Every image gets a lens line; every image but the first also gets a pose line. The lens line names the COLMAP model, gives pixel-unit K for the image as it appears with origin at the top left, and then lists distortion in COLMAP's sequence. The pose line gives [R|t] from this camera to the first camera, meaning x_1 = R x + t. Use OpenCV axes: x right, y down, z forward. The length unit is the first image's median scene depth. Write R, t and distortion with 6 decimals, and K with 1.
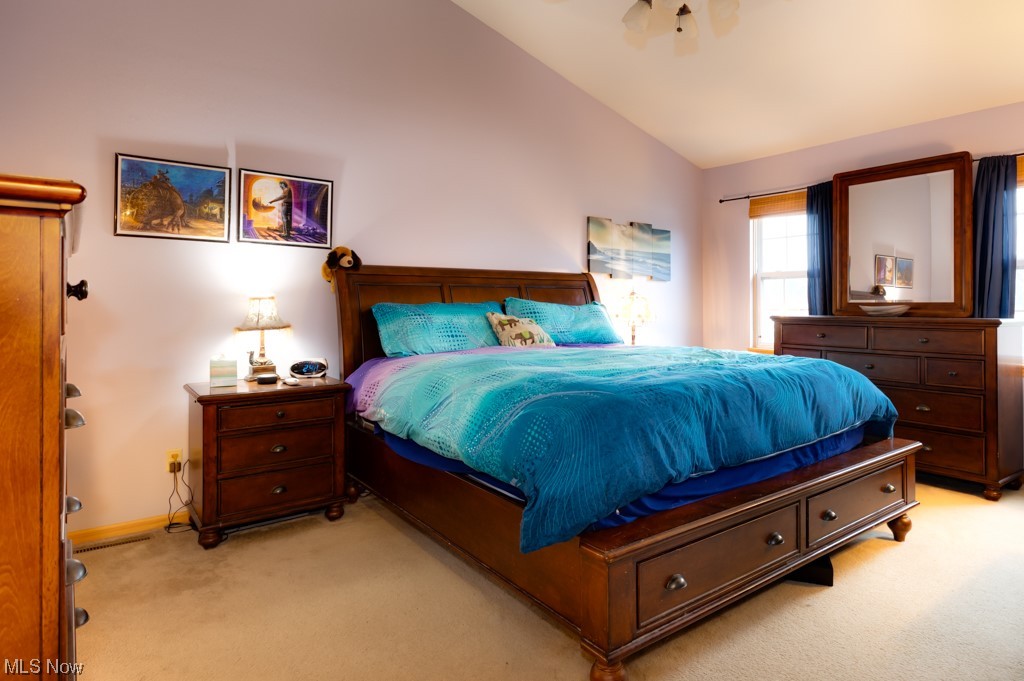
lens RADIAL K [[574.9, 0, 512.3], [0, 574.9, 303.9], [0, 0, 1]] dist [-0.002068, -0.000149]
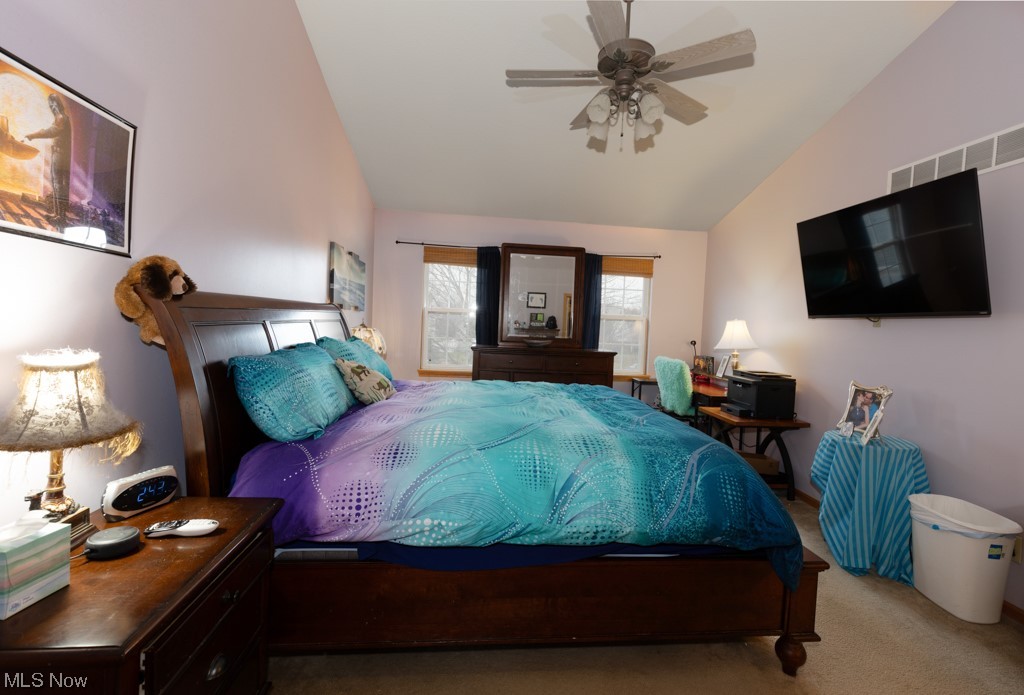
lens RADIAL K [[479.7, 0, 512.0], [0, 479.7, 347.5], [0, 0, 1]] dist [0.001564, 0.000235]
pose [[0.508382, -0.029505, 0.860626, -0.533274], [-0.039244, 0.997581, 0.057383, -0.053379], [-0.860237, -0.062947, 0.505994, 0.484937]]
